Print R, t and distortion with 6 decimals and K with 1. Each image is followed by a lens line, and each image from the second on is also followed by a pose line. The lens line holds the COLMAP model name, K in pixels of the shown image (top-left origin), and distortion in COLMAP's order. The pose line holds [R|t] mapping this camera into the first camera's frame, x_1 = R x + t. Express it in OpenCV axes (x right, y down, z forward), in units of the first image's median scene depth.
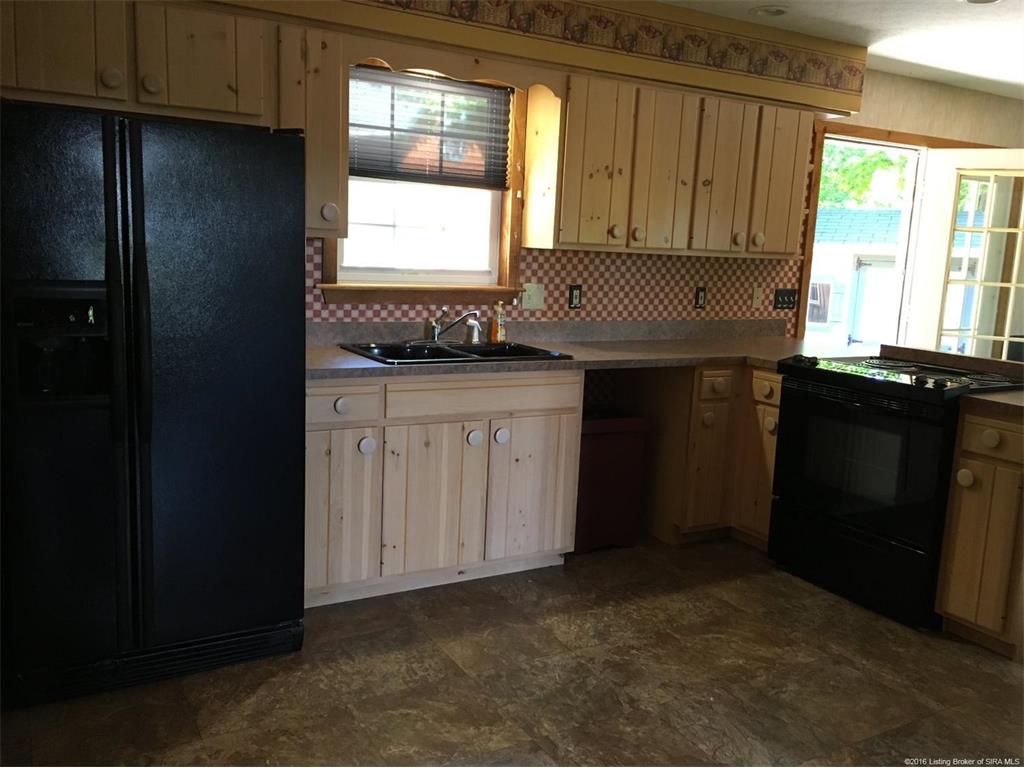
lens RADIAL K [[879.1, 0, 513.6], [0, 879.1, 383.9], [0, 0, 1]] dist [0.057035, -0.044614]
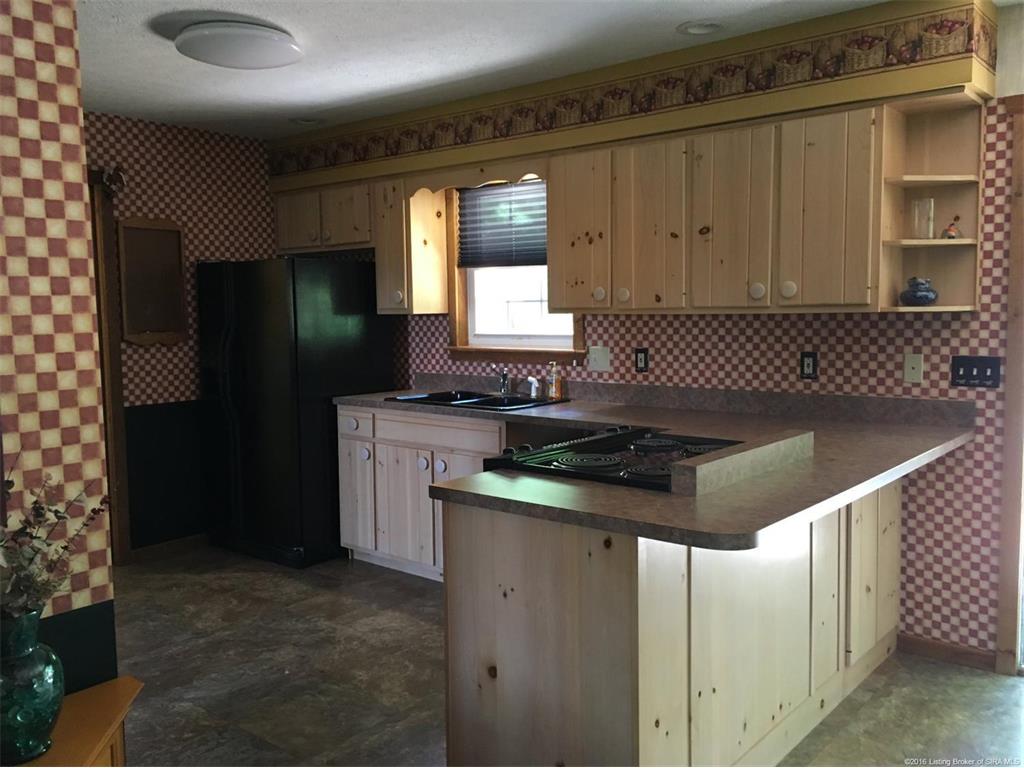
lens RADIAL K [[879.1, 0, 535.5], [0, 879.1, 386.7], [0, 0, 1]] dist [0.057035, -0.044614]
pose [[0.345707, 0.030795, -0.937837, 0.975951], [-0.124936, 0.992073, -0.013478, -0.041711], [0.929988, 0.121829, 0.346814, 0.558392]]
